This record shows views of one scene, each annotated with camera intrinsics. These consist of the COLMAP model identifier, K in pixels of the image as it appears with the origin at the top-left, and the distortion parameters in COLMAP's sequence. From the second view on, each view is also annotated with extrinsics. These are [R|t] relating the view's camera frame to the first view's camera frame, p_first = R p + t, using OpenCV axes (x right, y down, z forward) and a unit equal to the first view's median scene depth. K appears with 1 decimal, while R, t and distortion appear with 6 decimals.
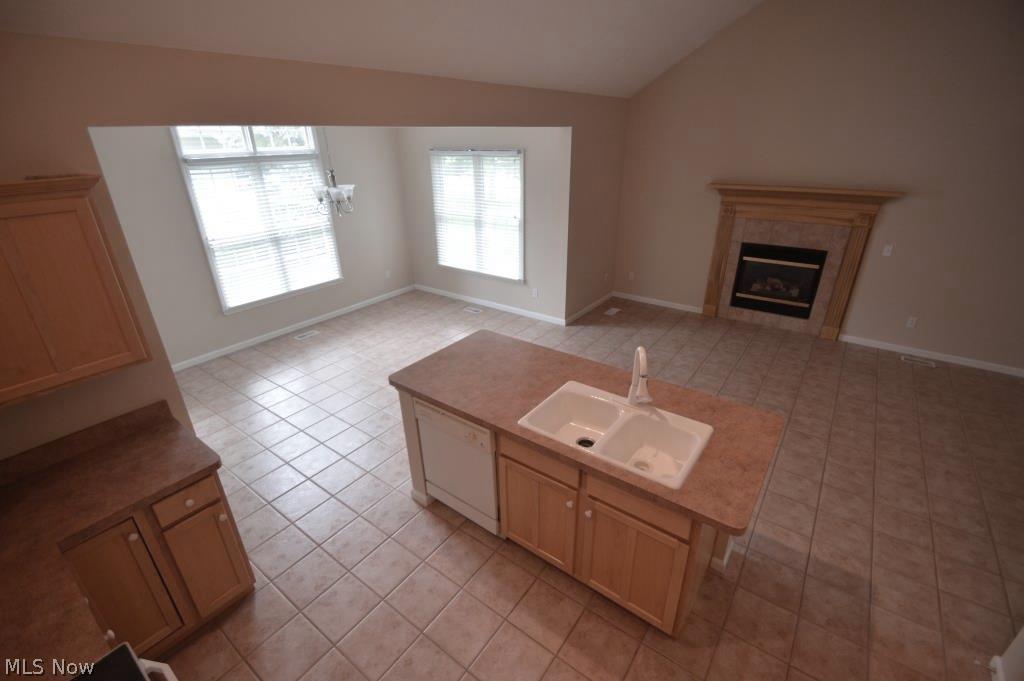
lens RADIAL K [[453.1, 0, 507.9], [0, 453.1, 344.2], [0, 0, 1]] dist [0.010071, -0.014514]
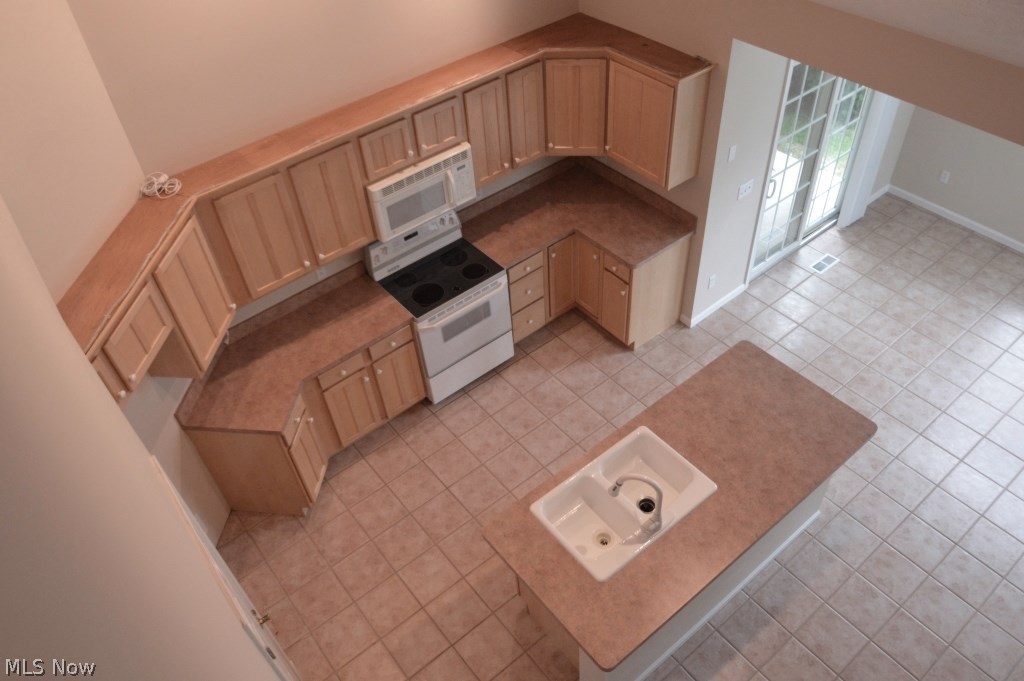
lens RADIAL K [[748.7, 0, 508.2], [0, 748.7, 339.3], [0, 0, 1]] dist [-0.044182, 0.001821]
pose [[-0.250697, 0.703501, -0.665010, 0.572598], [-0.341338, 0.578590, 0.740758, -0.578377], [0.905891, 0.412699, 0.095081, 0.229007]]
